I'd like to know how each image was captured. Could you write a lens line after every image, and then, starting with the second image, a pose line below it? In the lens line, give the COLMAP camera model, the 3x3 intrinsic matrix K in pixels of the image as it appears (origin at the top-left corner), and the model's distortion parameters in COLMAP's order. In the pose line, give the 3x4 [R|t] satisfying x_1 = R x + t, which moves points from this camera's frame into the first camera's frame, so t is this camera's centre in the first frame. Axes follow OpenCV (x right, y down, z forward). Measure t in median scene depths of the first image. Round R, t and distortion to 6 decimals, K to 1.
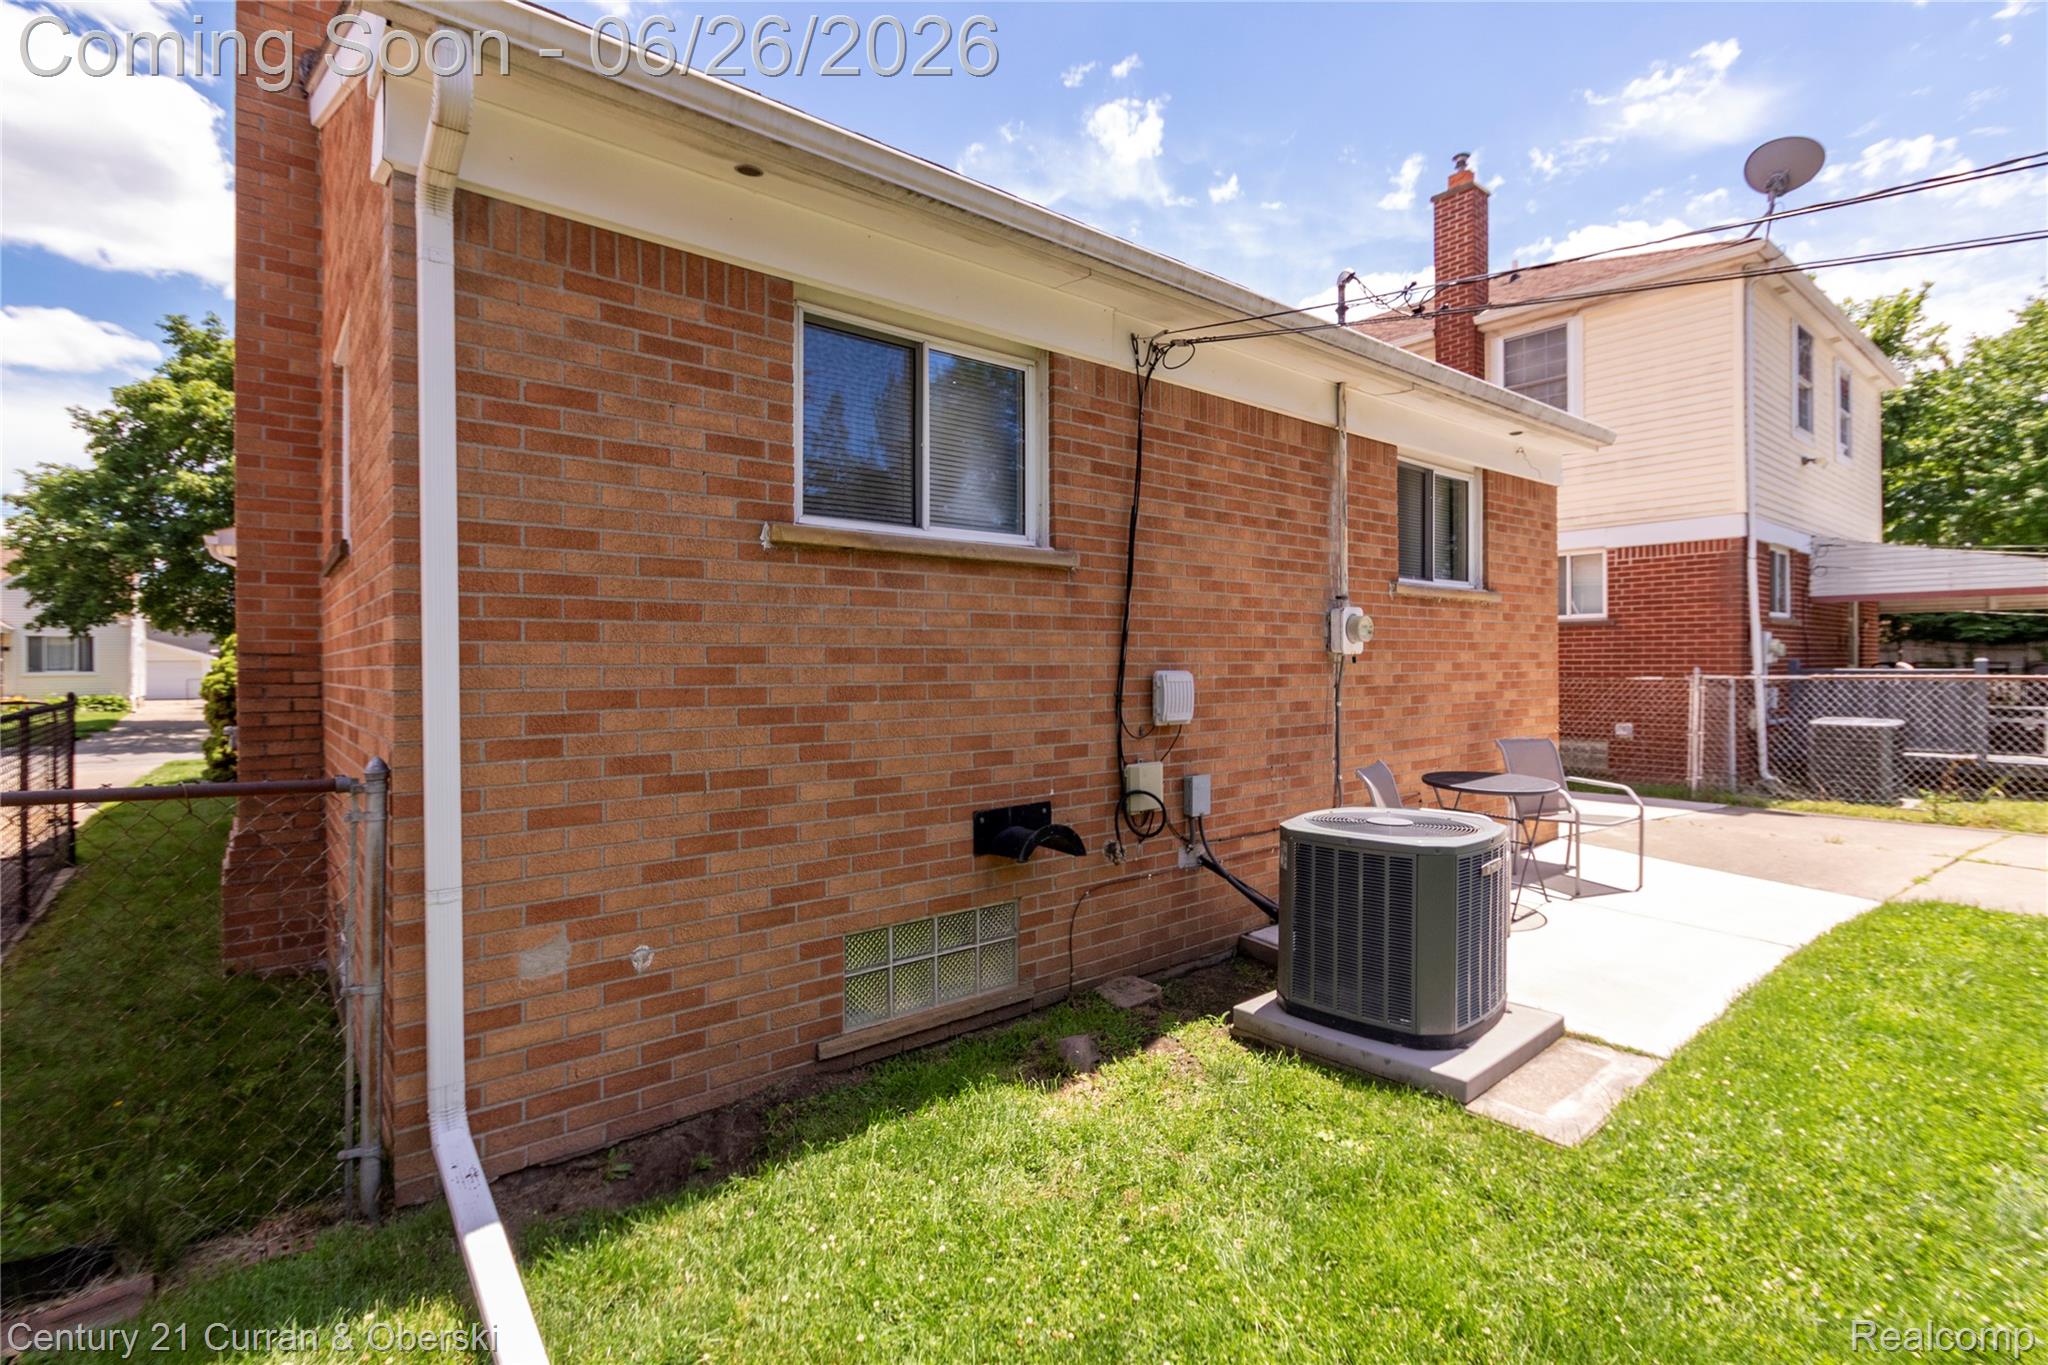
lens RADIAL K [[1016.9, 0, 1031.0], [0, 1016.9, 640.9], [0, 0, 1]] dist [0.001255, -0.004074]
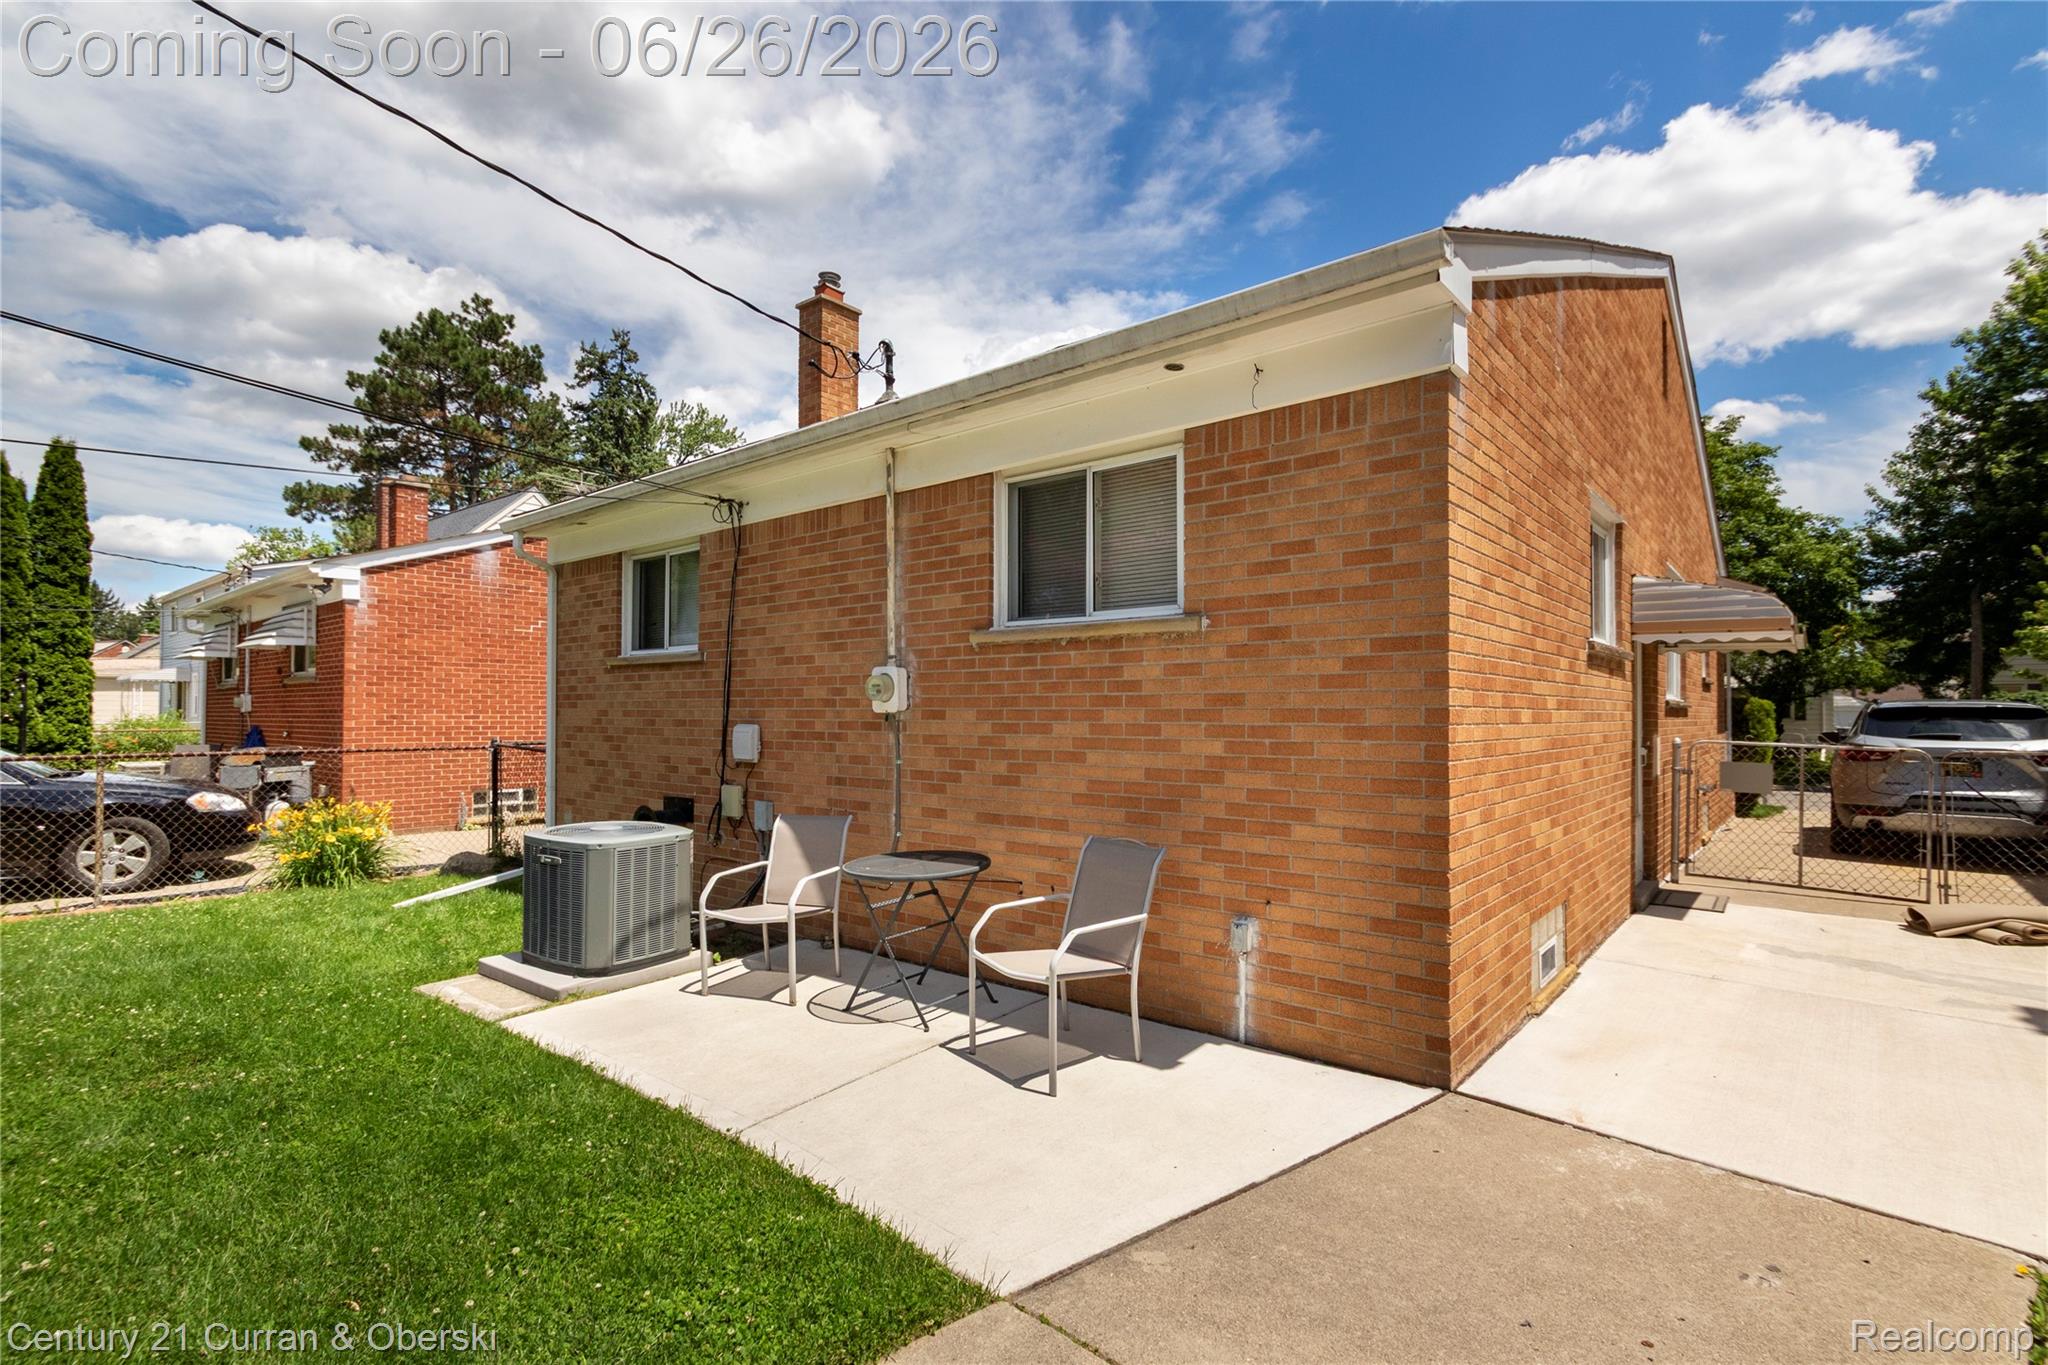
lens RADIAL K [[956.8, 0, 1031.5], [0, 956.8, 728.4], [0, 0, 1]] dist [0.000556, -0.000622]
pose [[0.145202, -0.000734, -0.989402, 1.431928], [-0.002934, 0.999995, -0.001173, 0.033274], [0.989398, 0.003073, 0.145199, 1.121896]]
